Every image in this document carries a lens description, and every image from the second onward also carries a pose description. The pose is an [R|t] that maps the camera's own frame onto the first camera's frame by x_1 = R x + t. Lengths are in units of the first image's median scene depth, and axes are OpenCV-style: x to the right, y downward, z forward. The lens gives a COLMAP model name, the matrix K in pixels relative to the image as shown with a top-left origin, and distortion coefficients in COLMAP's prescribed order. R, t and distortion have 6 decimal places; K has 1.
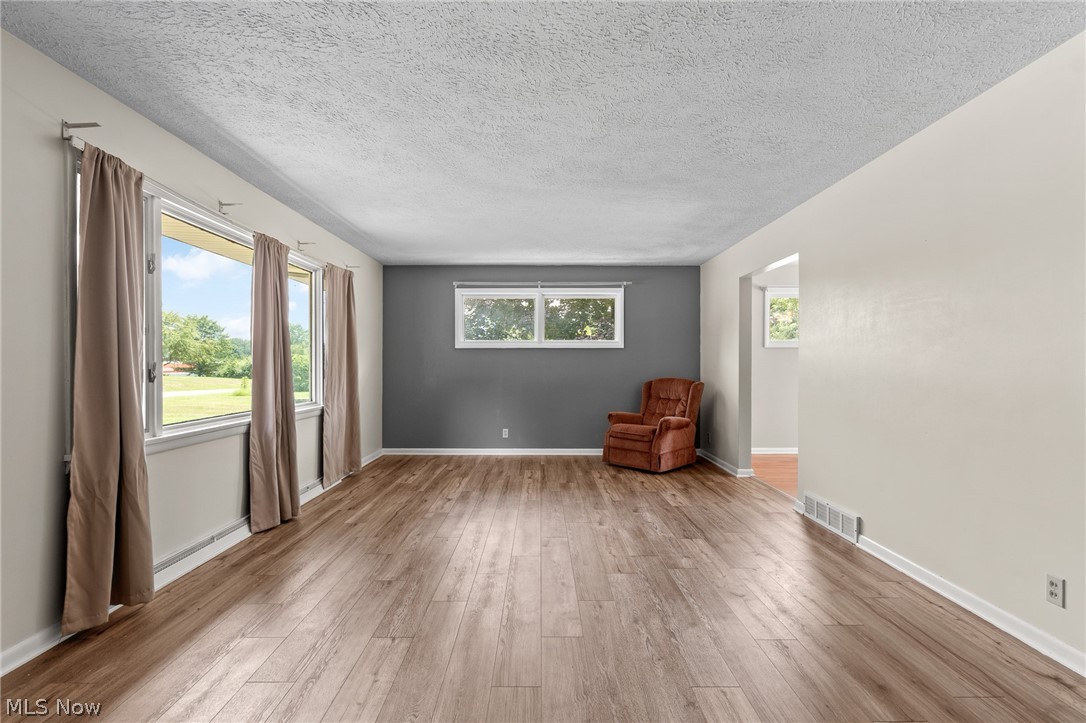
lens RADIAL K [[501.2, 0, 548.7], [0, 501.2, 361.7], [0, 0, 1]] dist [-0.000828, -0.000460]
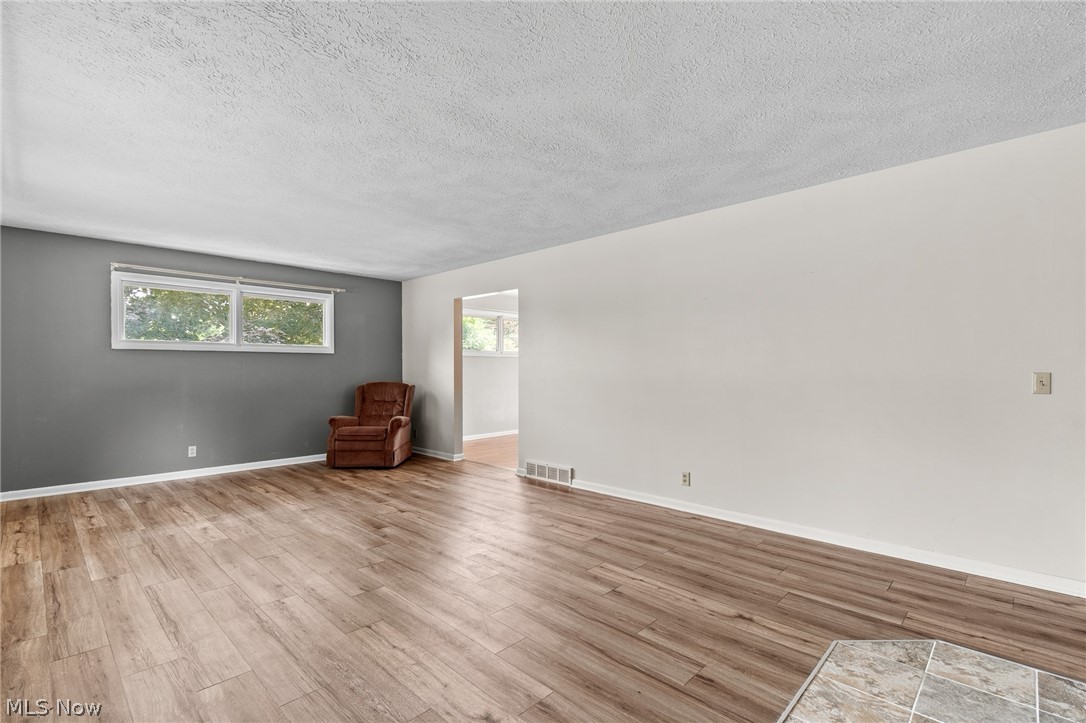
lens RADIAL K [[489.2, 0, 547.3], [0, 489.2, 363.2], [0, 0, 1]] dist [0.000040, -0.000750]
pose [[0.699254, 0.008169, 0.714826, -0.322855], [-0.003267, 0.999961, -0.008232, -0.000979], [-0.714866, 0.003421, 0.699253, -0.002673]]
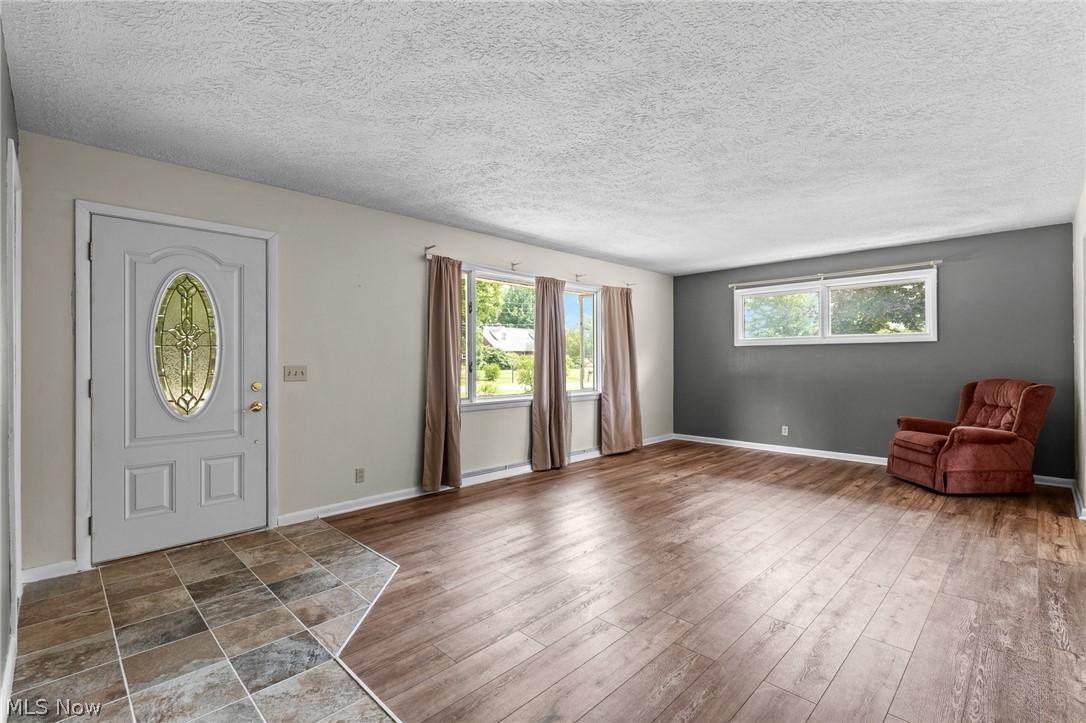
lens RADIAL K [[497.3, 0, 537.0], [0, 497.3, 346.4], [0, 0, 1]] dist [0.002366, 0.000128]
pose [[0.698496, -0.022908, -0.715247, 0.348607], [0.006554, 0.999650, -0.025616, -0.002484], [0.715584, 0.013205, 0.698402, -0.048901]]
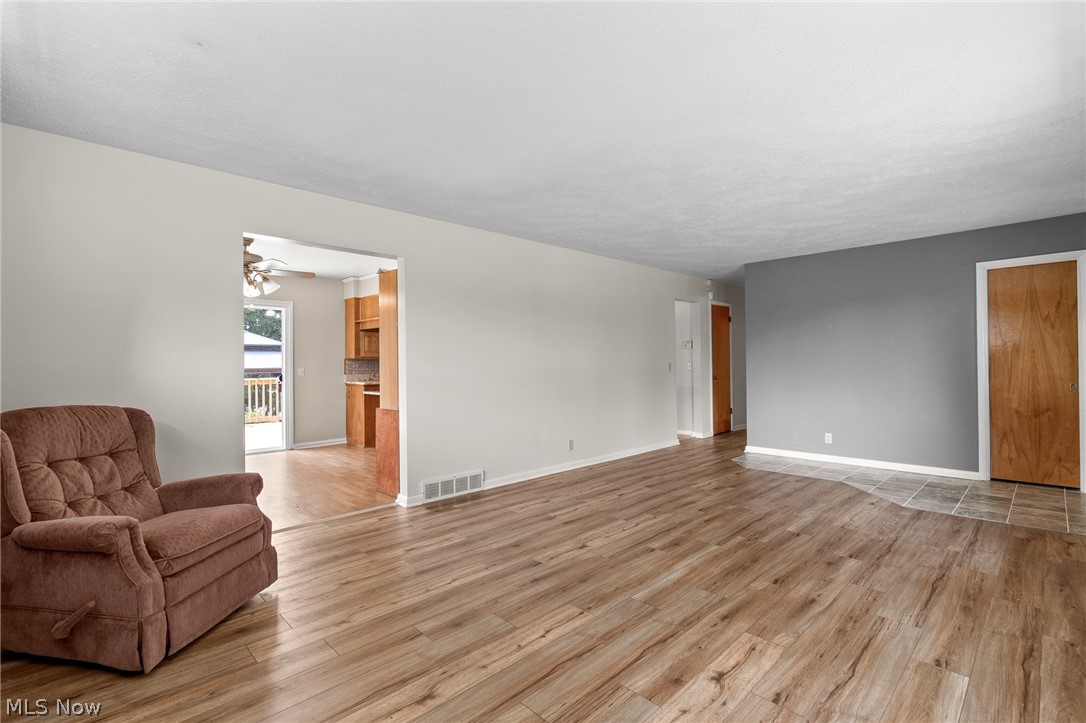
lens RADIAL K [[505.1, 0, 529.7], [0, 505.1, 366.9], [0, 0, 1]] dist [-0.000706, -0.000745]
pose [[-0.677979, 0.000572, 0.735081, -0.339960], [0.007685, 0.999951, 0.006310, 0.002379], [-0.735041, 0.009927, -0.677950, 1.175575]]
